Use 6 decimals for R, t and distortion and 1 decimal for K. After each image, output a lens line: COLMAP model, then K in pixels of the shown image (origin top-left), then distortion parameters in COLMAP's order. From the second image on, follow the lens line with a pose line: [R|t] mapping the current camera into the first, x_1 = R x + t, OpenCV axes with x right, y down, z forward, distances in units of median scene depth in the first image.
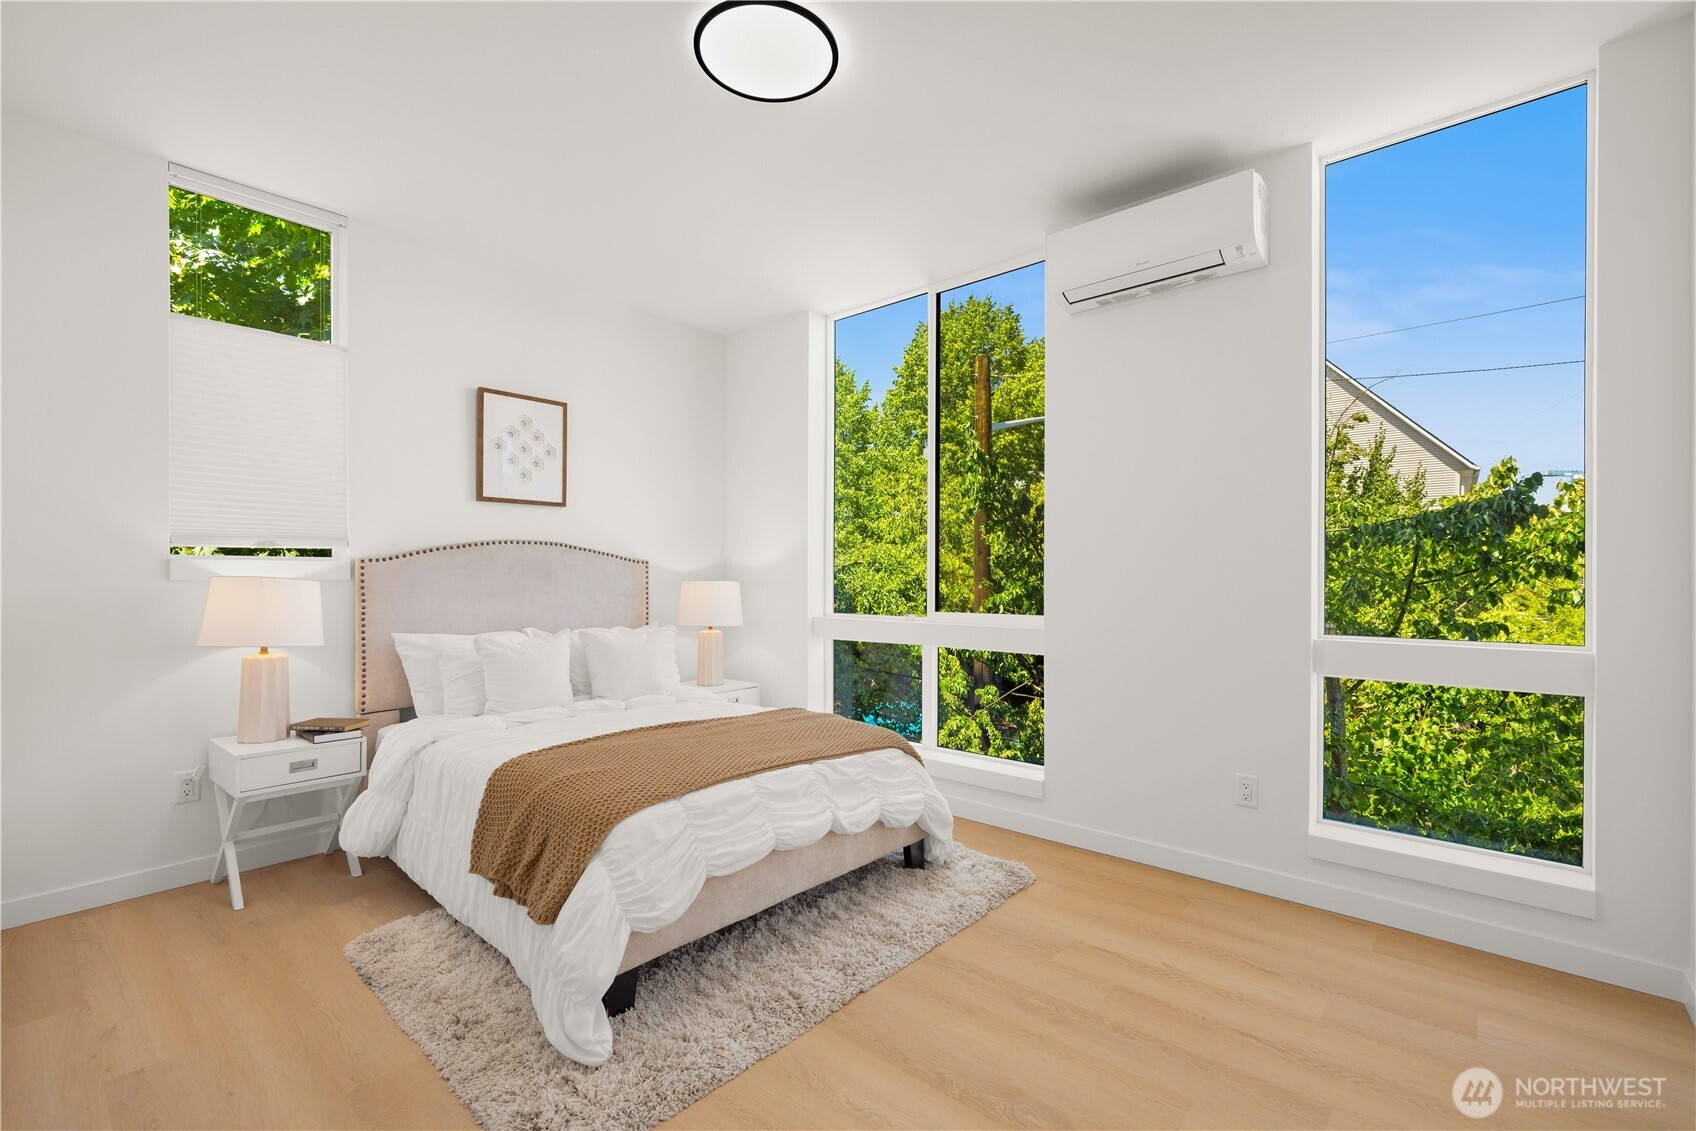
lens RADIAL K [[736.2, 0, 845.3], [0, 736.2, 576.8], [0, 0, 1]] dist [0.007290, 0.000121]
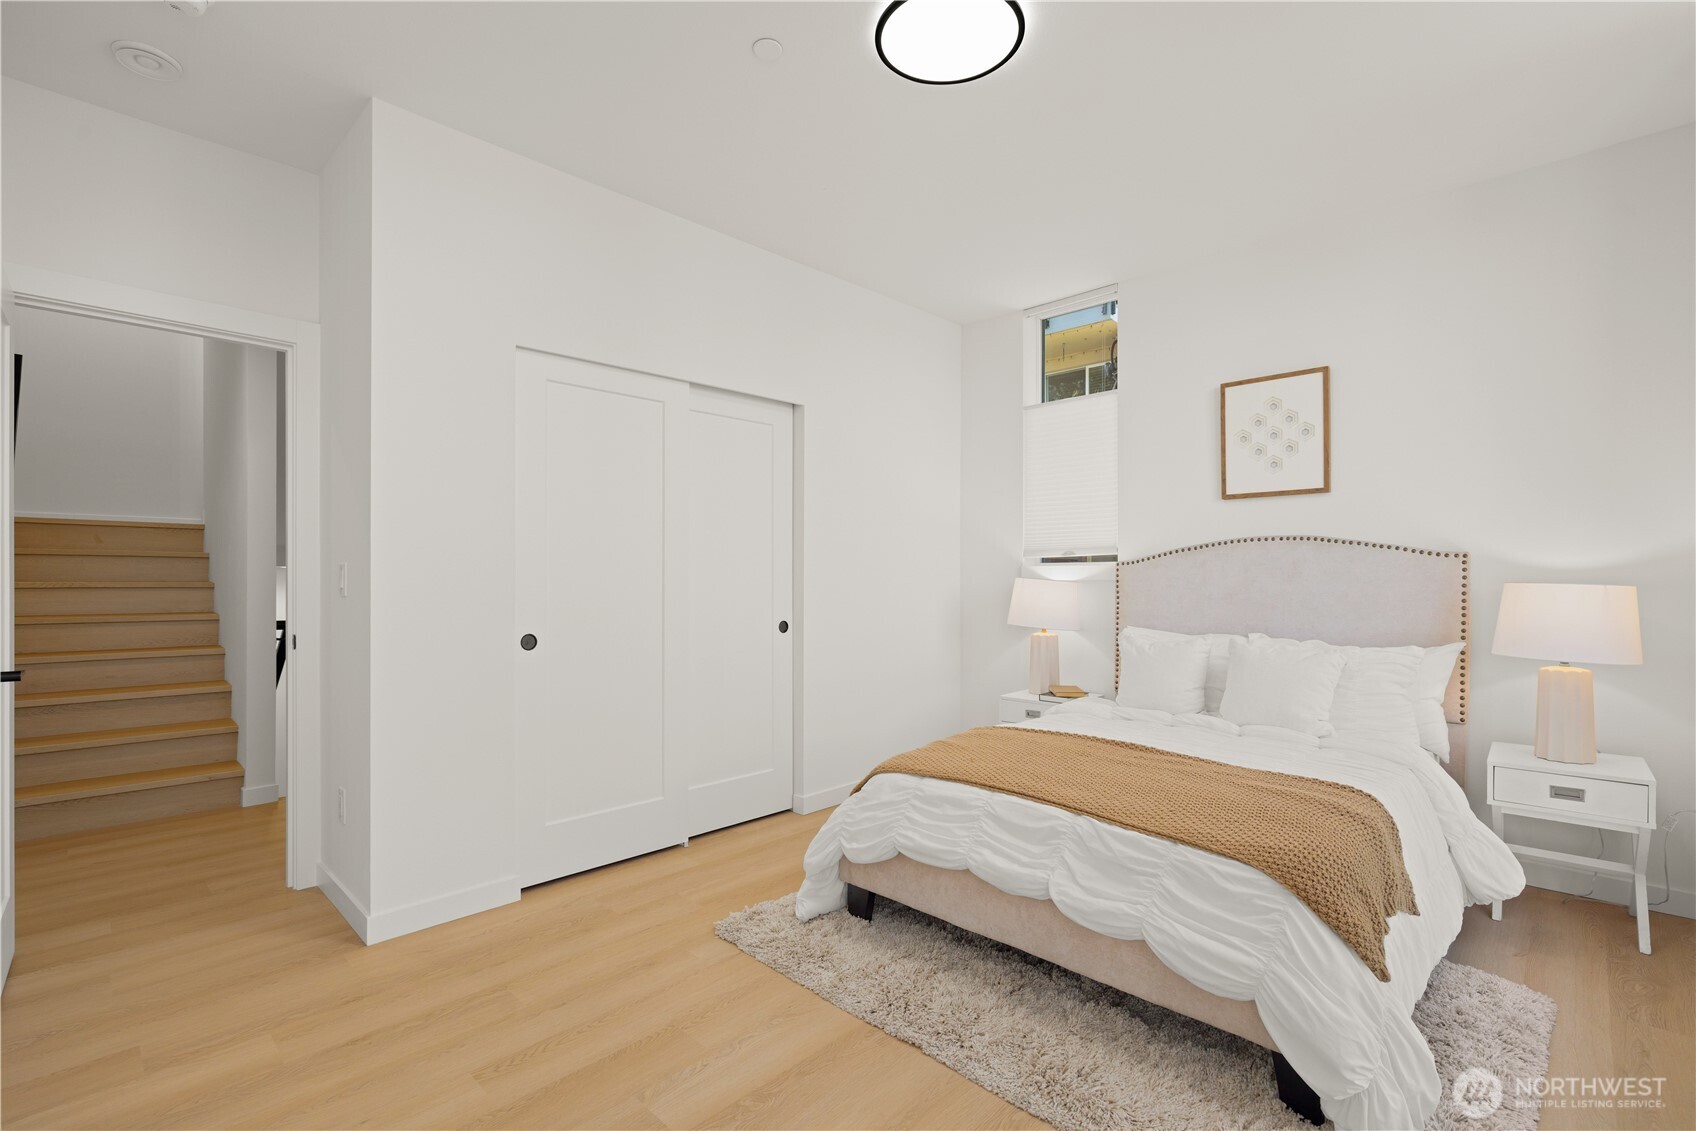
lens RADIAL K [[768.5, 0, 848.0], [0, 768.5, 565.5], [0, 0, 1]] dist [0.000208, -0.028397]
pose [[-0.050222, -0.017206, -0.998590, 0.554641], [0.001560, 0.999849, -0.017306, 0.001347], [0.998737, -0.002427, -0.050188, 0.563407]]
